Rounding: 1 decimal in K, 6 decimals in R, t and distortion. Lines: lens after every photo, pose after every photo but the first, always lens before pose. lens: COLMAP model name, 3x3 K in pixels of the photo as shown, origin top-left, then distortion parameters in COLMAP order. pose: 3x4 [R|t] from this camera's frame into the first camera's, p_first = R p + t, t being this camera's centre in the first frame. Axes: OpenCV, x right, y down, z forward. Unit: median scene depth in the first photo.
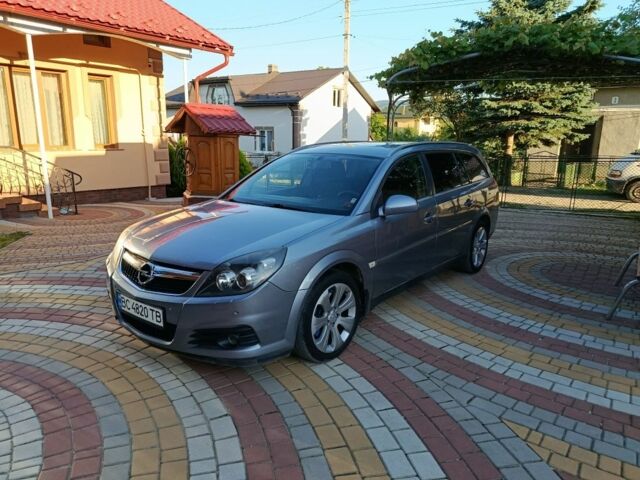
lens RADIAL K [[441.3, 0, 320.0], [0, 441.3, 240.0], [0, 0, 1]] dist [0.031630, -0.039999]
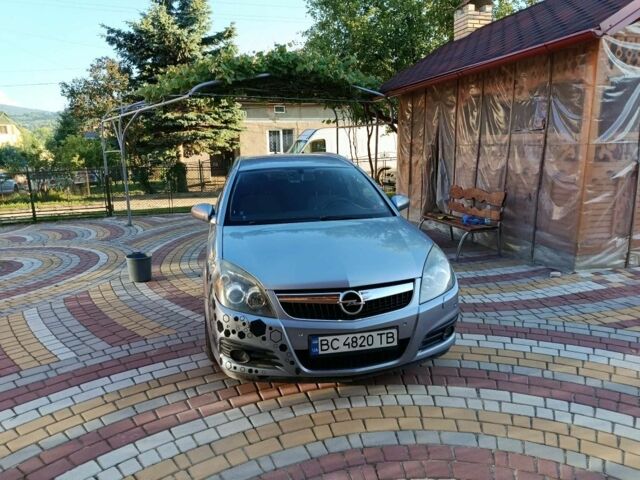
lens RADIAL K [[441.3, 0, 320.0], [0, 441.3, 240.0], [0, 0, 1]] dist [0.031630, -0.039999]
pose [[0.653042, -0.182977, 0.734885, -0.463293], [0.196386, 0.978095, 0.069018, -0.054925], [-0.731416, 0.099249, 0.674670, 0.175649]]
